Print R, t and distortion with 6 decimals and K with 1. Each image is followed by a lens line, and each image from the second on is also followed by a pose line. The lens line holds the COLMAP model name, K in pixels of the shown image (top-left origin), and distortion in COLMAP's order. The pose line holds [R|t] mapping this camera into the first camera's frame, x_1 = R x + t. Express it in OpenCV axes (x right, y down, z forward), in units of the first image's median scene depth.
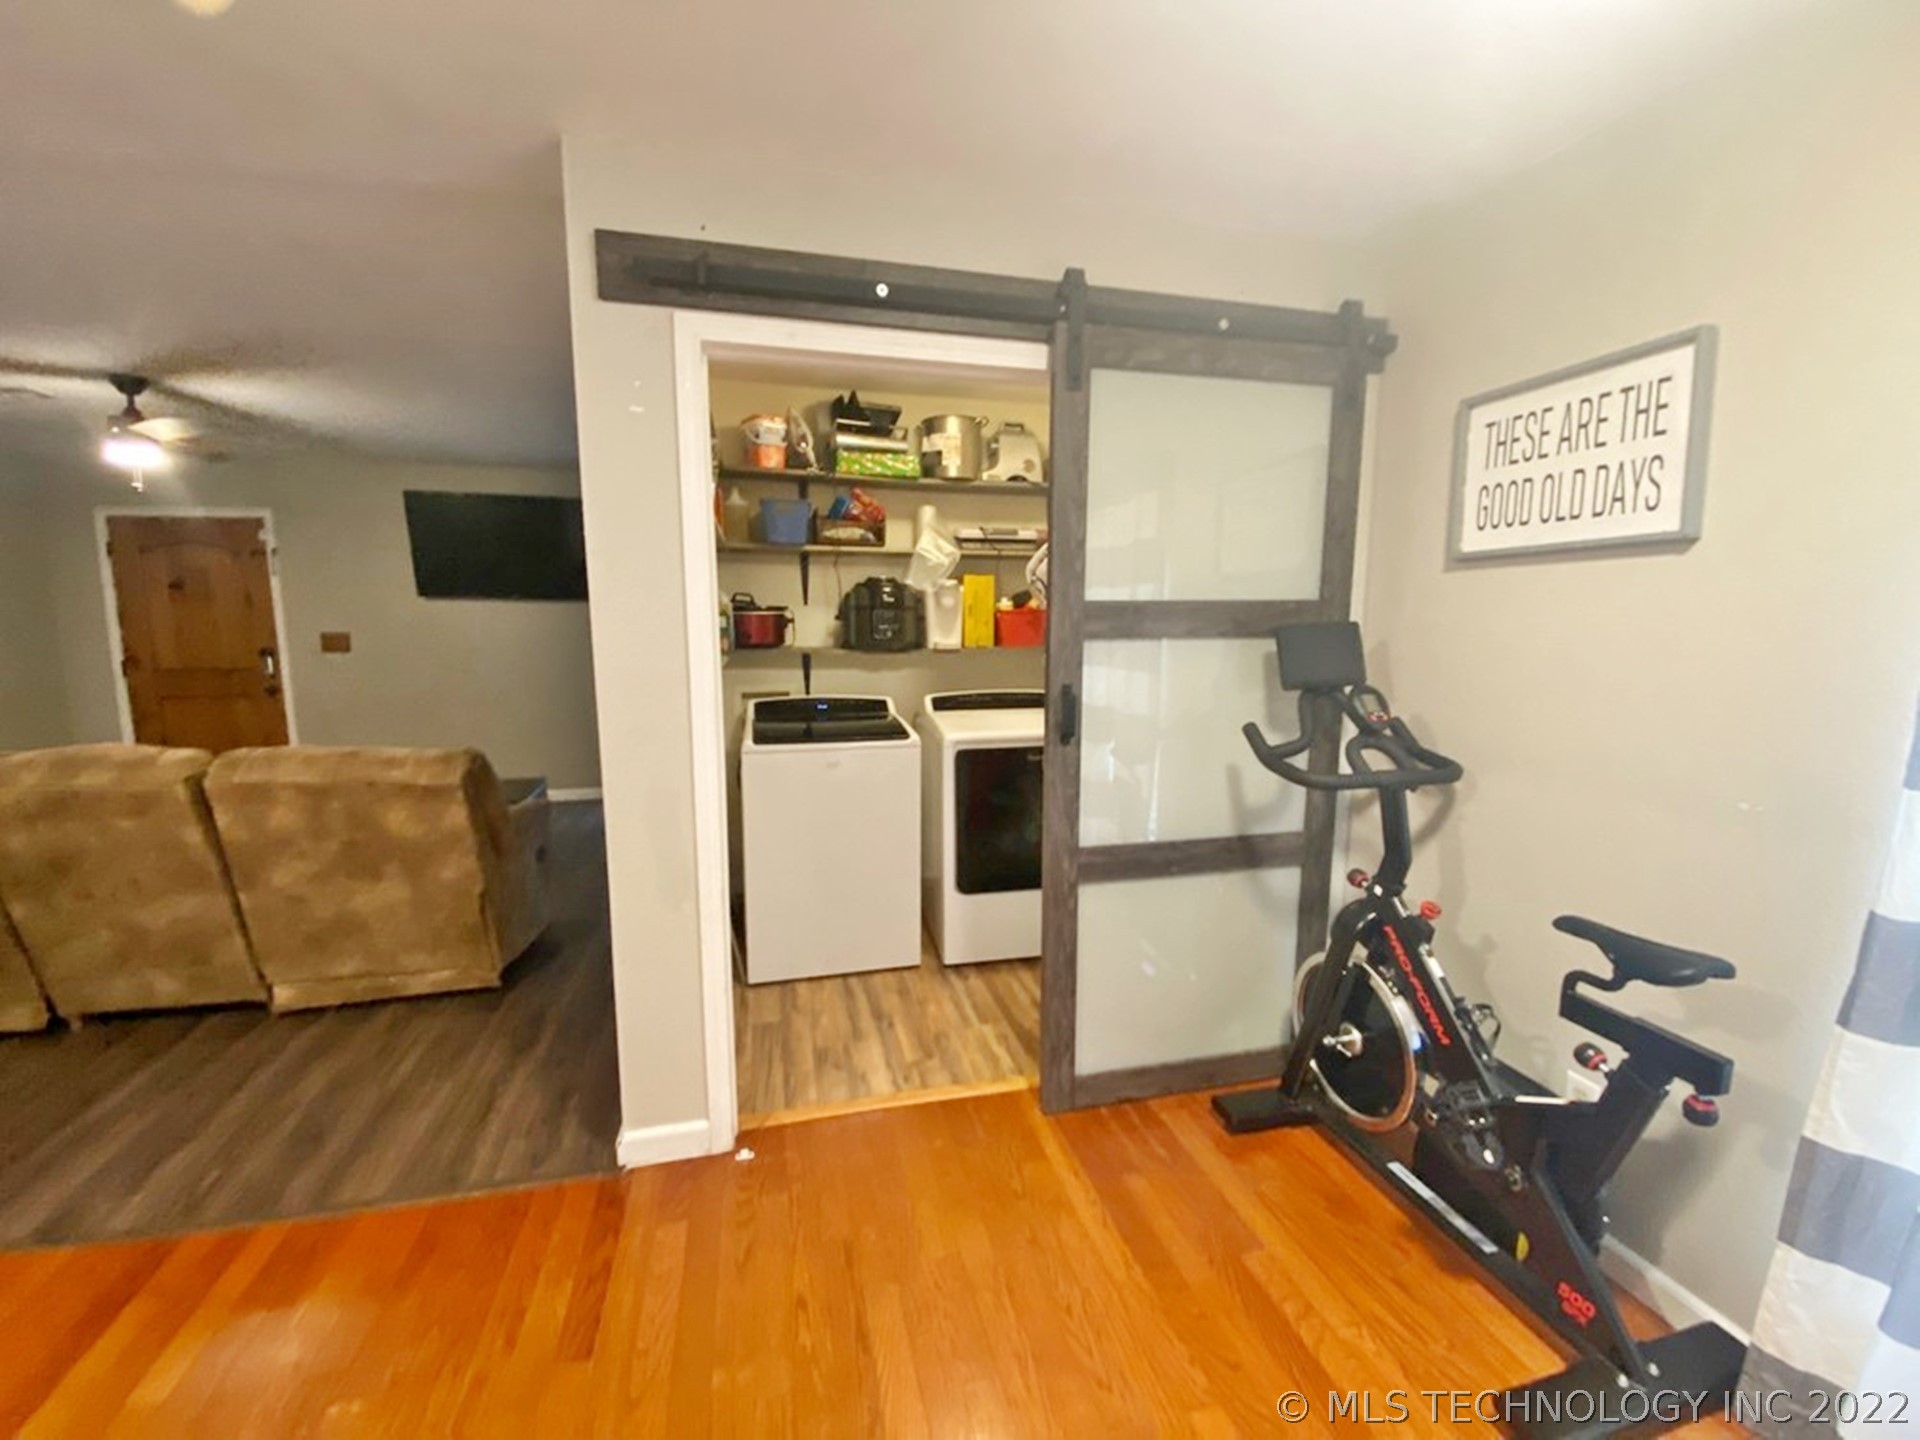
lens RADIAL K [[761.2, 0, 962.3], [0, 761.2, 722.6], [0, 0, 1]] dist [-0.003107, -0.013155]
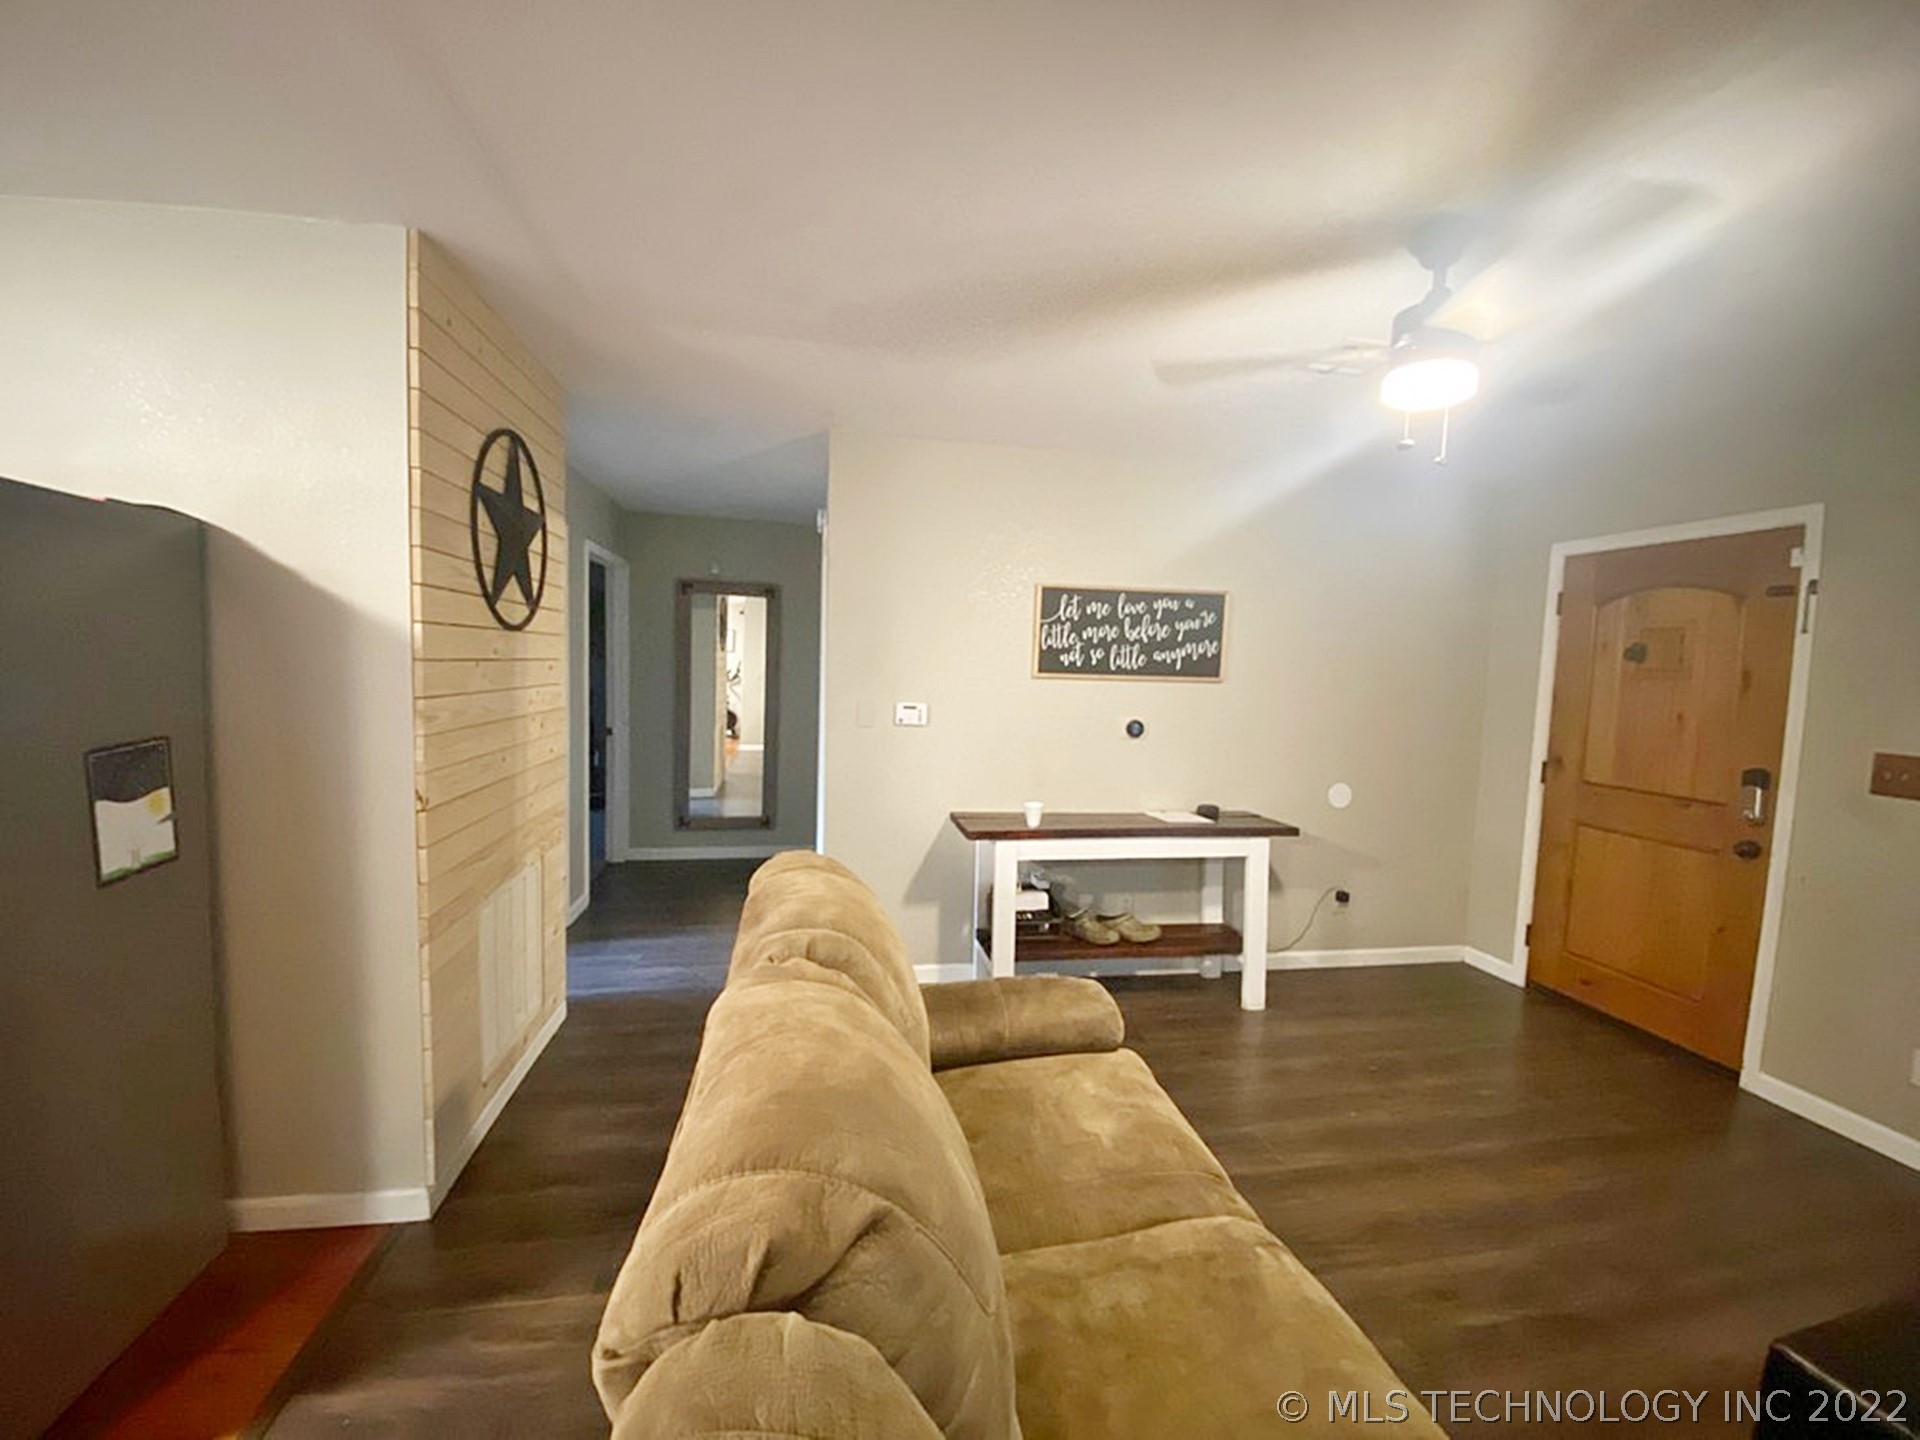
lens RADIAL K [[776.2, 0, 965.4], [0, 776.2, 728.8], [0, 0, 1]] dist [-0.018938, -0.000477]
pose [[-0.083550, 0.075365, -0.993650, -0.361511], [-0.170698, 0.981315, 0.088783, -0.083257], [0.981775, 0.177032, -0.069124, 0.500178]]
